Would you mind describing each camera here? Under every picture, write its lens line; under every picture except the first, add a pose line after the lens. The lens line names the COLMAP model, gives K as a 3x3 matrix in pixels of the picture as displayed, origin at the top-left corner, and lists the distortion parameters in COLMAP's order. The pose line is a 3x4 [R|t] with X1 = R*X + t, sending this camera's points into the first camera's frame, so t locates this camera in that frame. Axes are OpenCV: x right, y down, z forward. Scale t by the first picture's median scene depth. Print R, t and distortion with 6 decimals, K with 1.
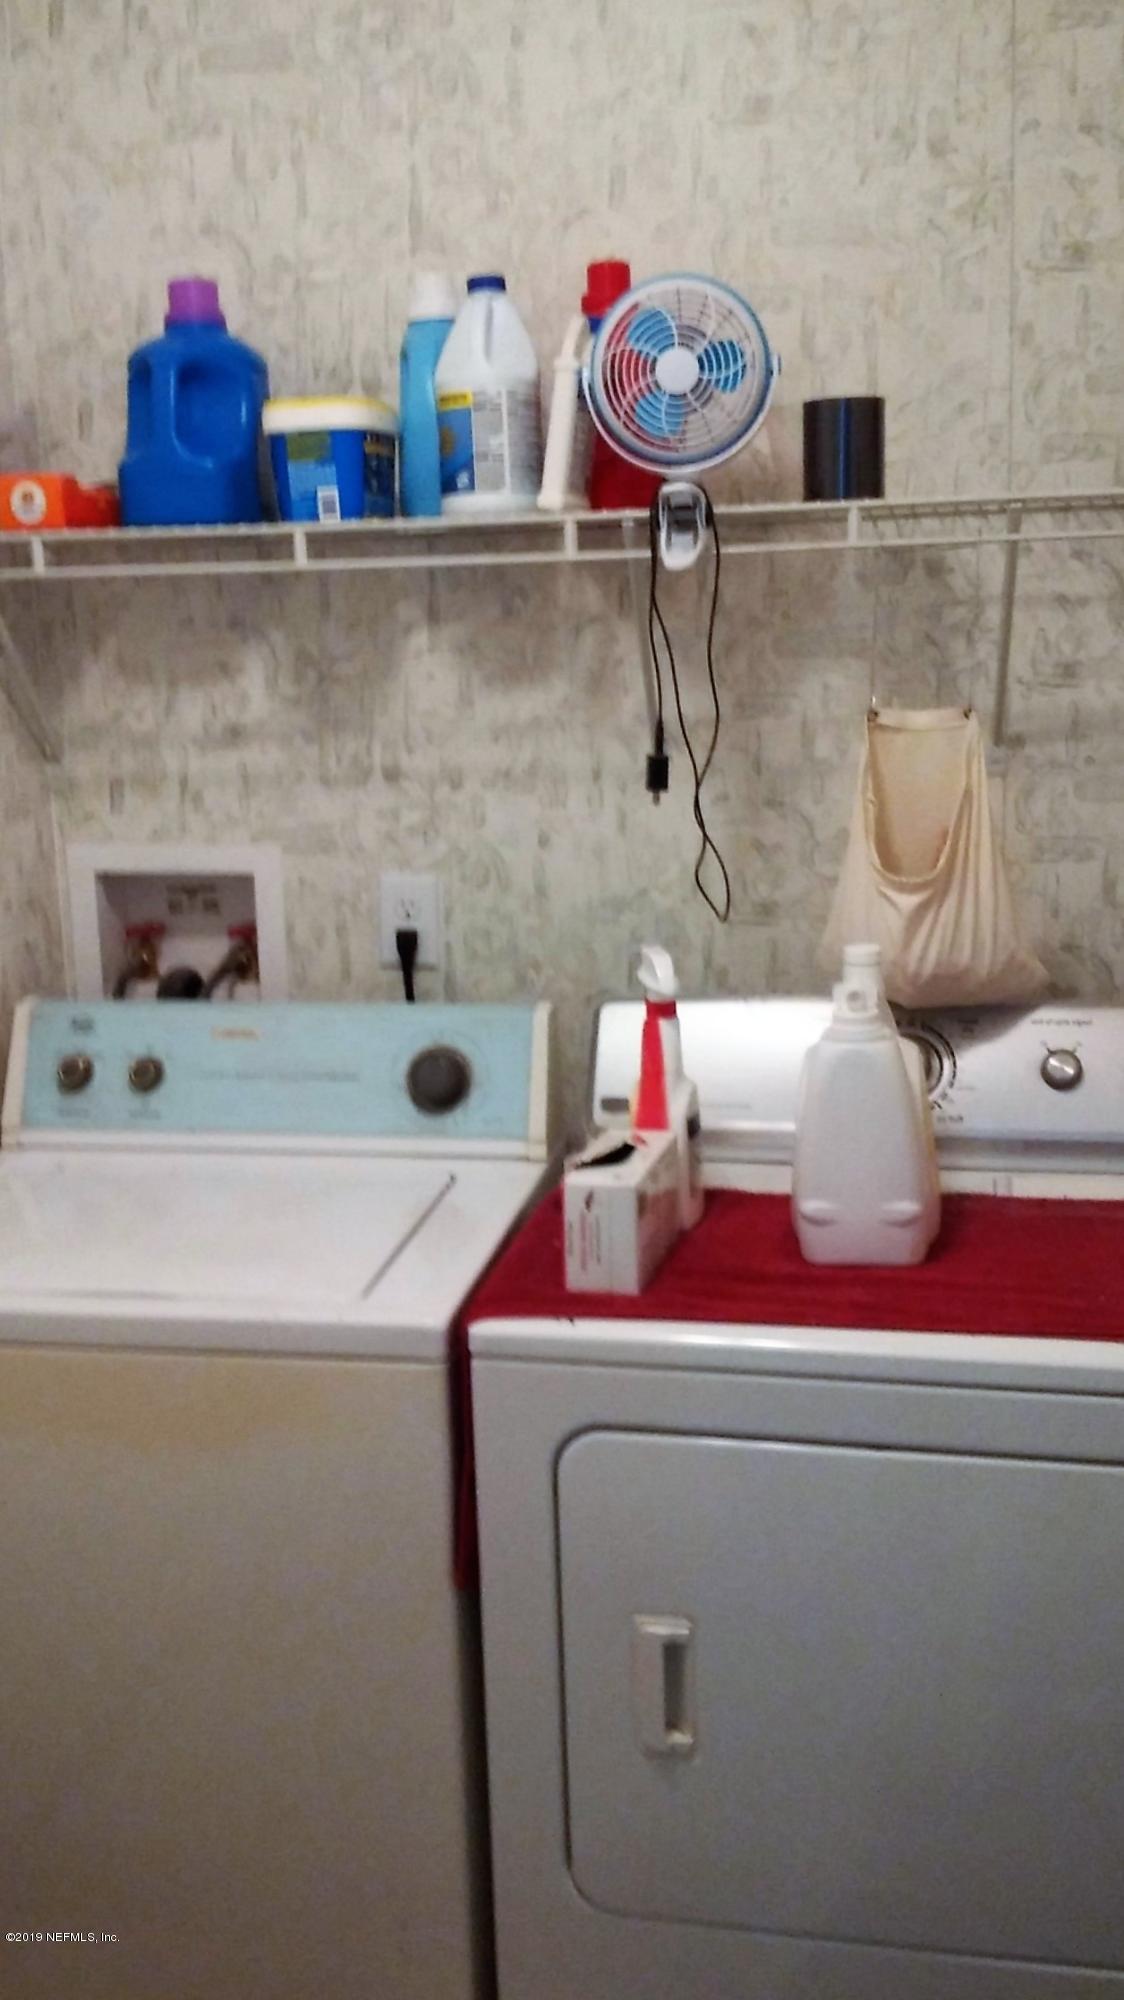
lens RADIAL K [[1588.4, 0, 562.0], [0, 1588.4, 1000.0], [0, 0, 1]] dist [0.205465, -0.479963]
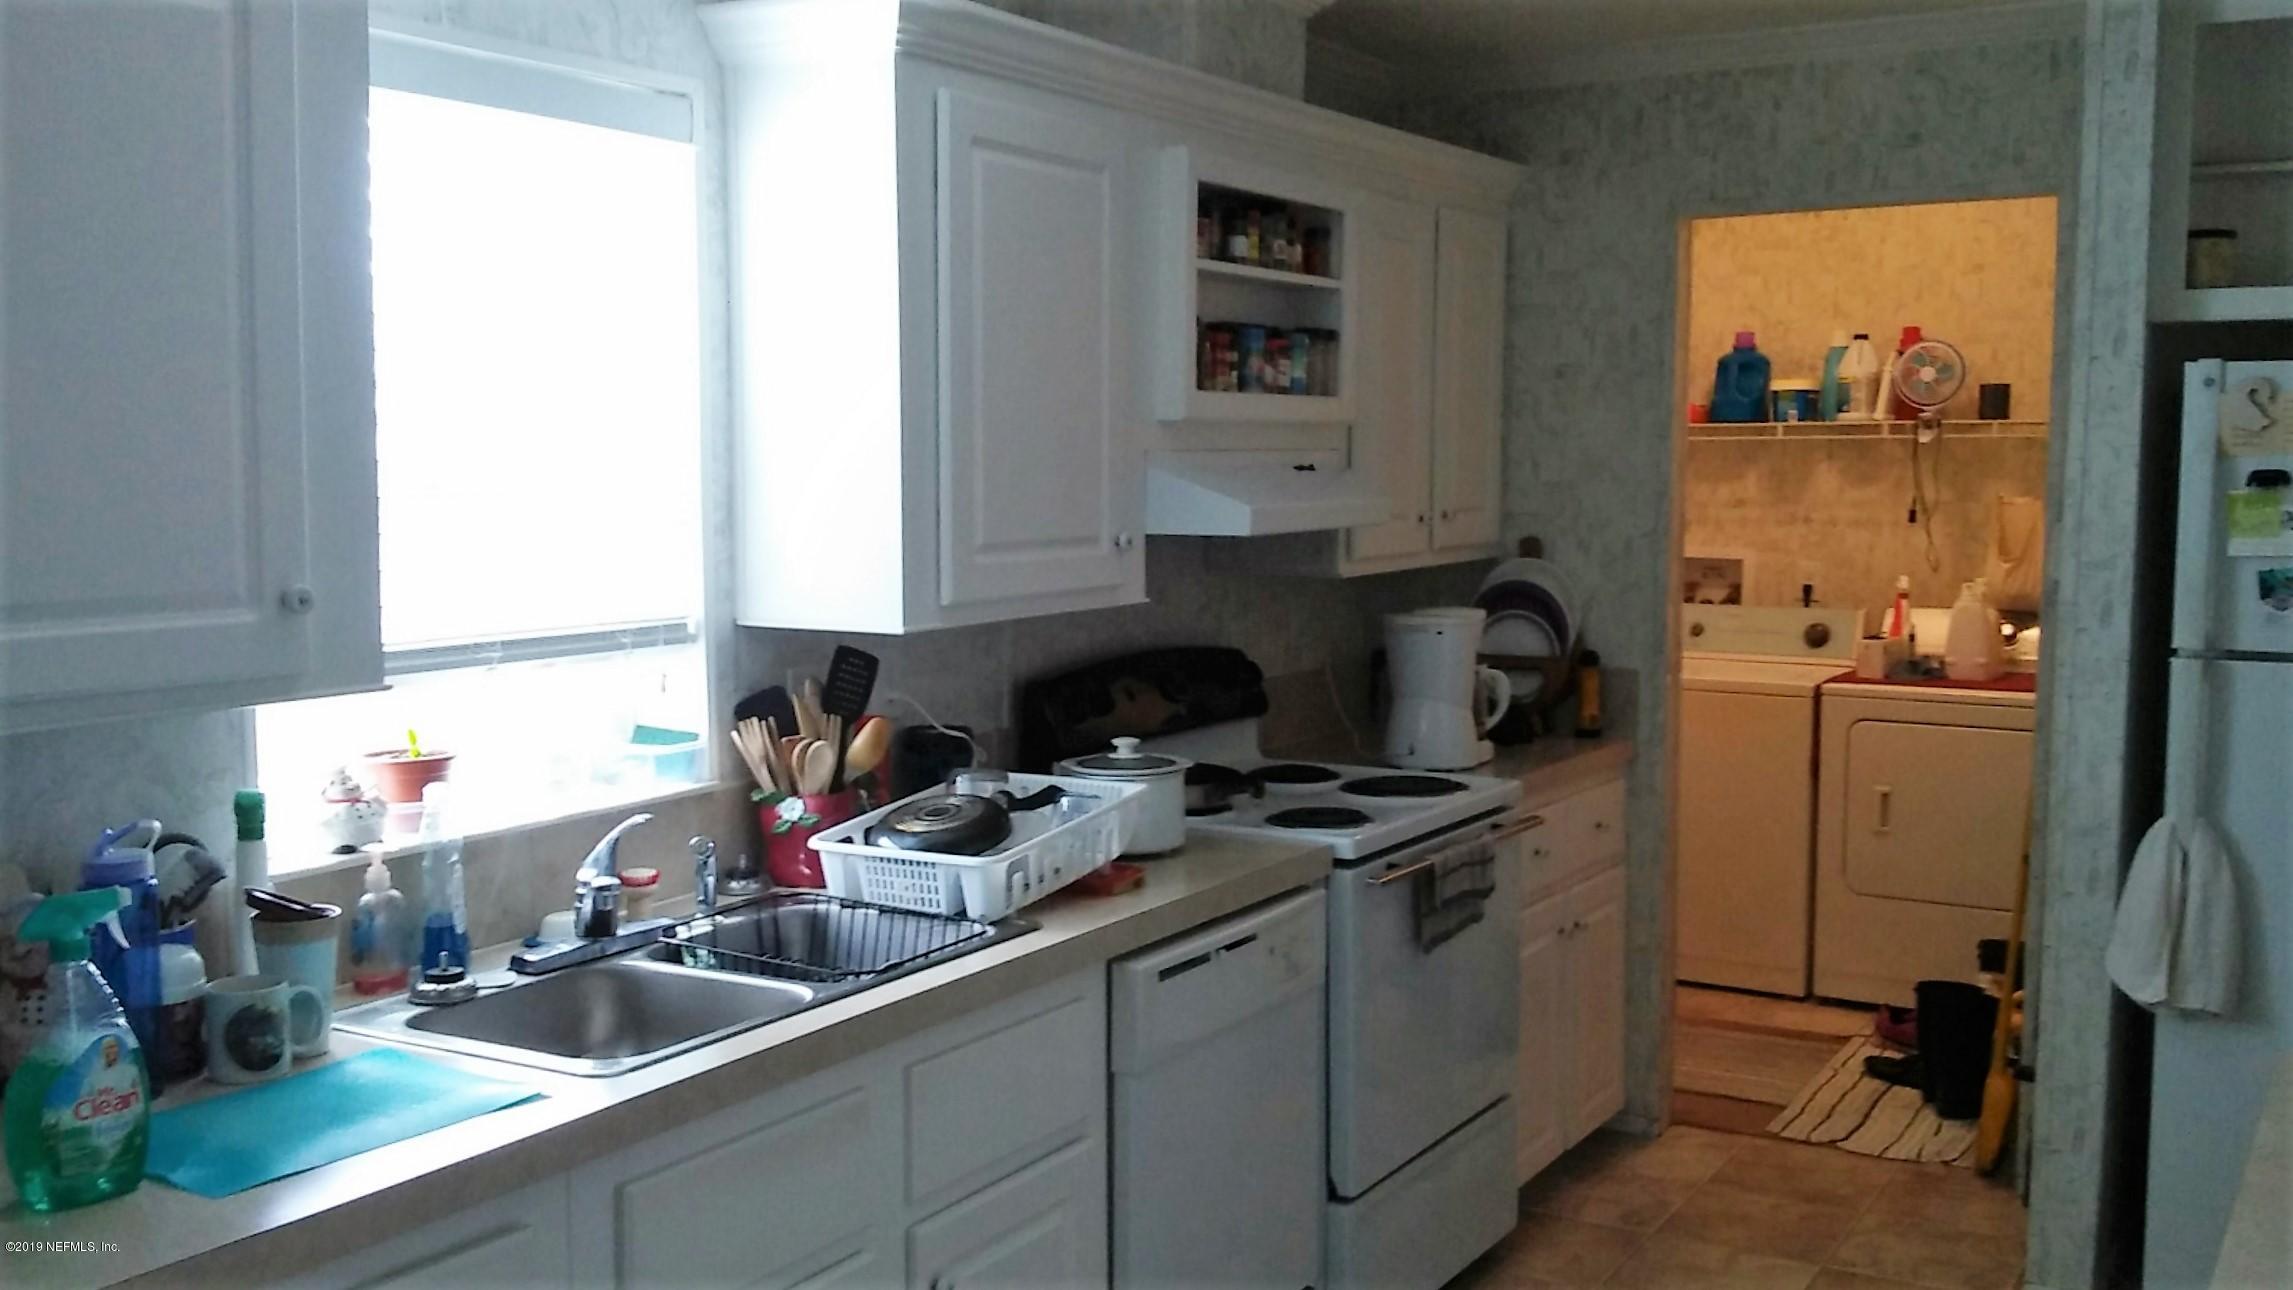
lens RADIAL K [[2170.9, 0, 1150.7], [0, 2170.9, 663.5], [0, 0, 1]] dist [0.011175, -0.005779]
pose [[0.925208, 0.065602, -0.373746, 0.232671], [-0.117654, 0.985997, -0.118183, 0.616527], [0.360759, 0.153317, 0.919971, -2.502883]]
